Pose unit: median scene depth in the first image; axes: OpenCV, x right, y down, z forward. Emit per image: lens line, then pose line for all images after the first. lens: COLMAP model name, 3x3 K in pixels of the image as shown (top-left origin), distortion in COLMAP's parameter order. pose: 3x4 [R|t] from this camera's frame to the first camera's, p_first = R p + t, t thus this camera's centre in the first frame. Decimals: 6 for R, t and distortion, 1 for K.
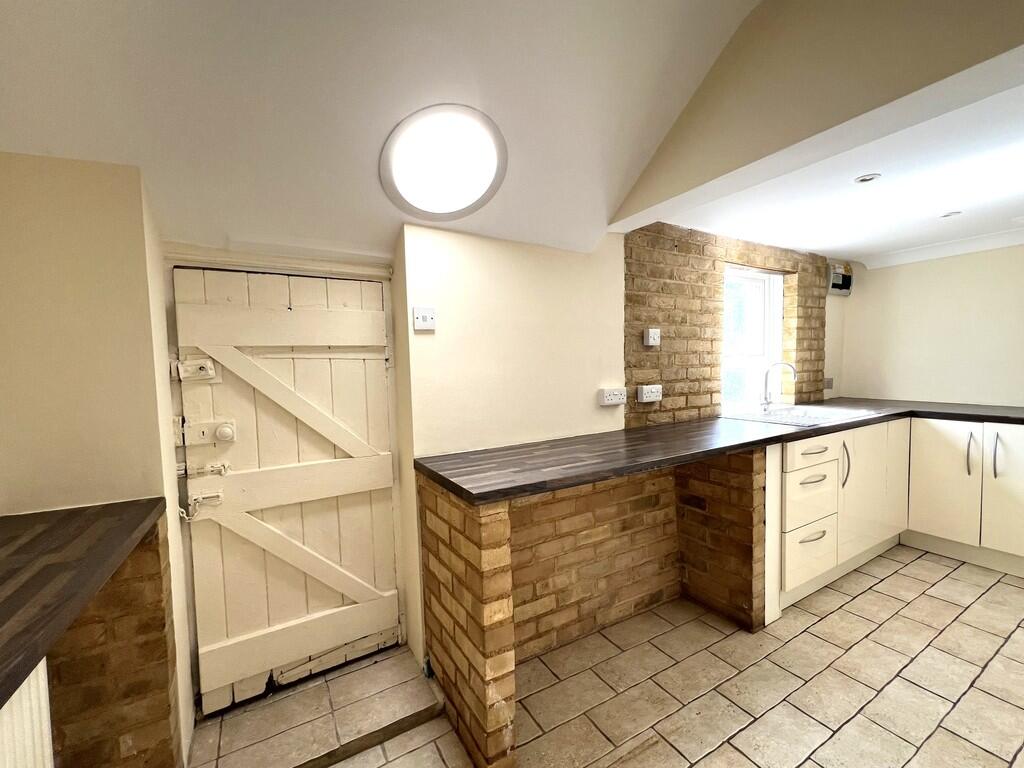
lens RADIAL K [[432.6, 0, 512.0], [0, 432.6, 384.0], [0, 0, 1]] dist [-0.002658, -0.000930]
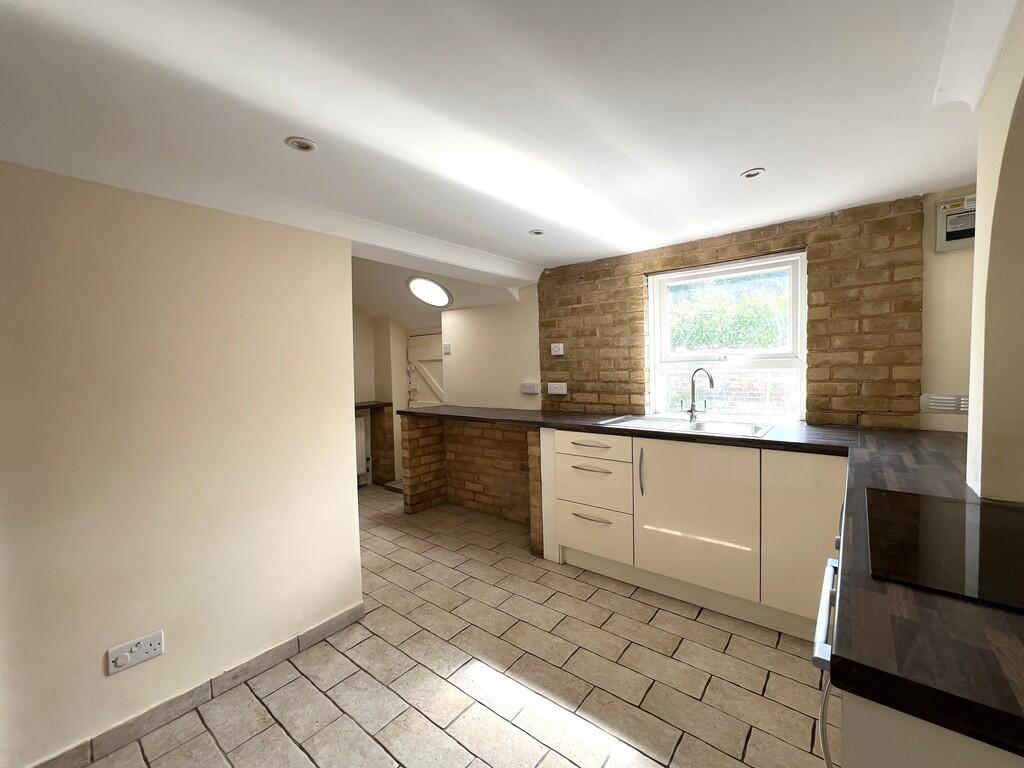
lens RADIAL K [[432.6, 0, 512.0], [0, 432.6, 384.0], [0, 0, 1]] dist [-0.002658, -0.000930]
pose [[0.344751, 0.056527, -0.936991, 1.626868], [-0.030938, 0.998327, 0.048844, -0.058507], [0.938184, 0.012150, 0.345923, 0.368830]]
